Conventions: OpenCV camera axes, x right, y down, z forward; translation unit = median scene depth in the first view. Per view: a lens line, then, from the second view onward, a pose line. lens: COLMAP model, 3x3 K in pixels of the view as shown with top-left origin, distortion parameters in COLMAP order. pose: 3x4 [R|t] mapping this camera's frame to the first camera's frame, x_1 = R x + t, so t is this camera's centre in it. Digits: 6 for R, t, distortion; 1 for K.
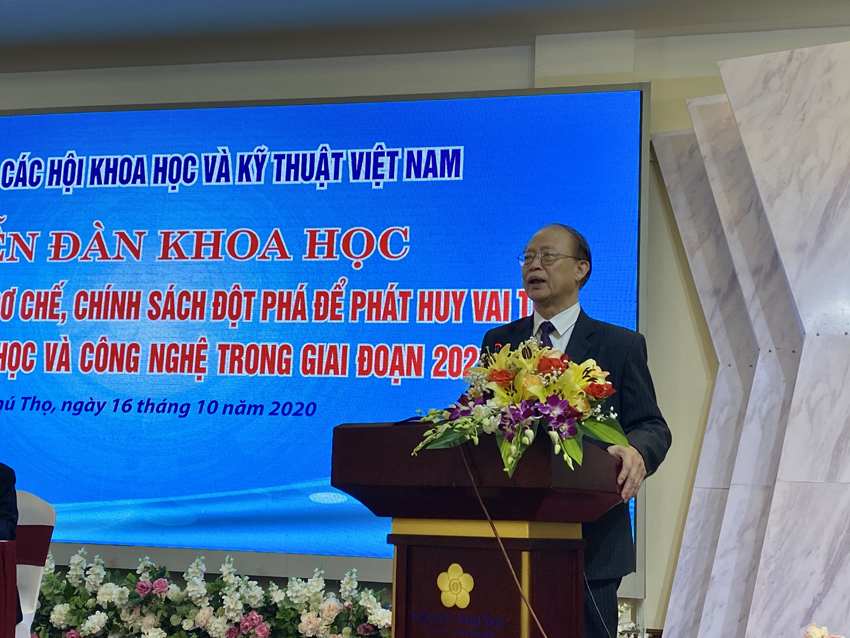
lens RADIAL K [[1154.4, 0, 412.4], [0, 1154.4, 316.7], [0, 0, 1]] dist [0.134017, 0.000000]
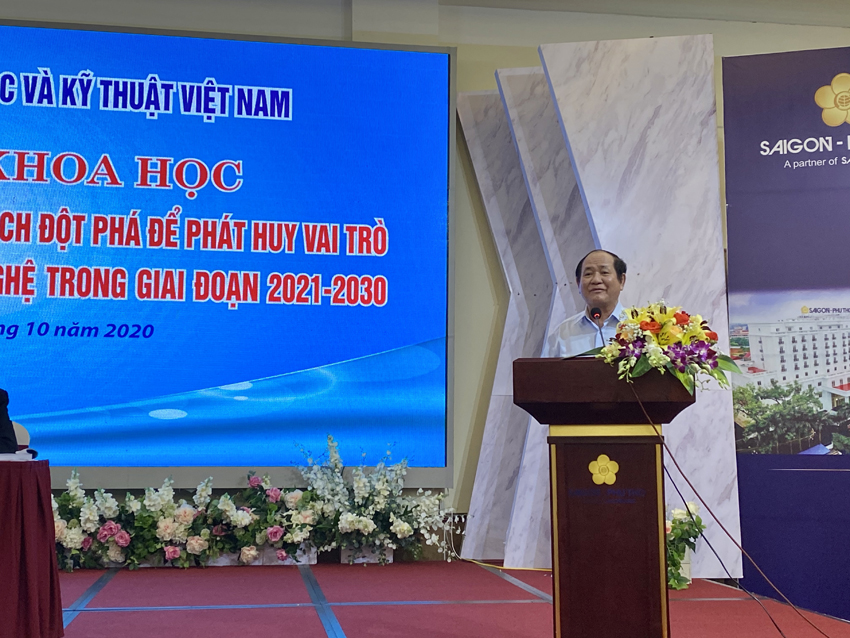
lens RADIAL K [[1179.9, 0, 423.0], [0, 1179.9, 312.3], [0, 0, 1]] dist [0.081148, 0.000000]
pose [[0.927833, 0.005168, 0.372961, -0.253357], [-0.032851, 0.997151, 0.067907, -0.018176], [-0.371547, -0.075258, 0.925359, -0.085342]]
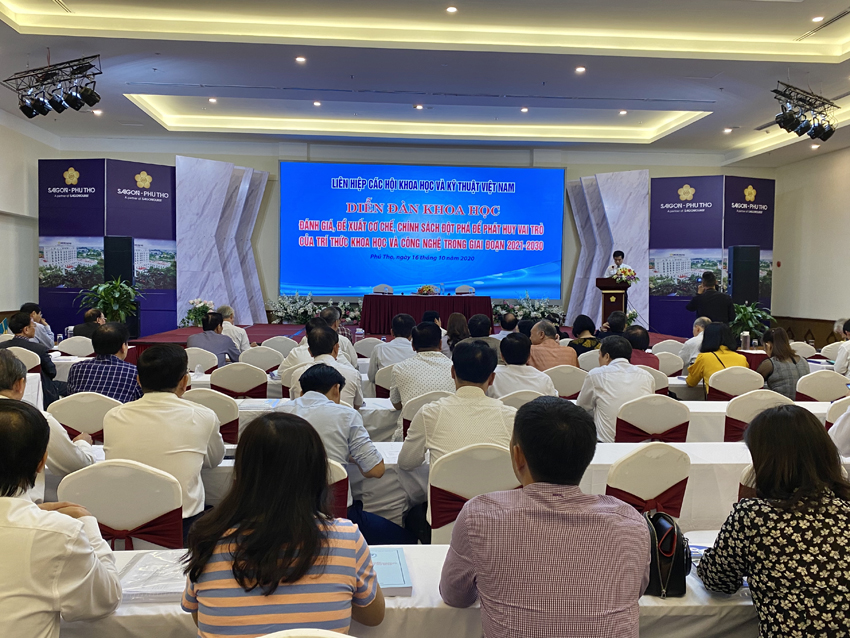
lens RADIAL K [[761.8, 0, 411.3], [0, 761.8, 321.6], [0, 0, 1]] dist [0.087784, -0.025261]
pose [[0.956818, -0.040897, 0.287798, -0.937120], [-0.026102, 0.973967, 0.225181, -0.250408], [-0.289515, -0.222970, 0.930841, -1.155002]]
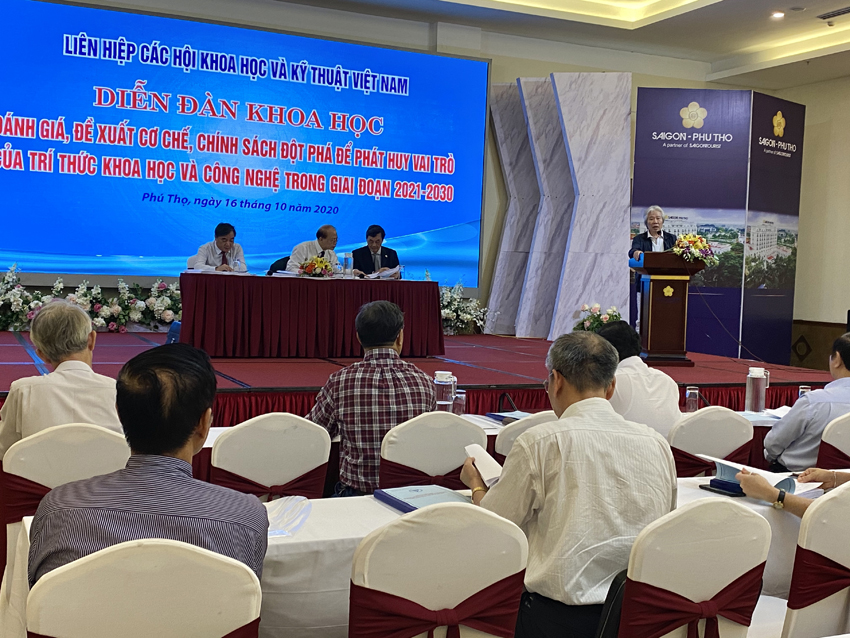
lens RADIAL K [[1058.0, 0, 421.3], [0, 1058.0, 325.3], [0, 0, 1]] dist [0.095663, 0.000000]
pose [[0.794385, -0.041515, 0.605994, -1.043944], [-0.110997, 0.970941, 0.212020, -0.123909], [-0.597186, -0.235689, 0.766694, -0.489530]]
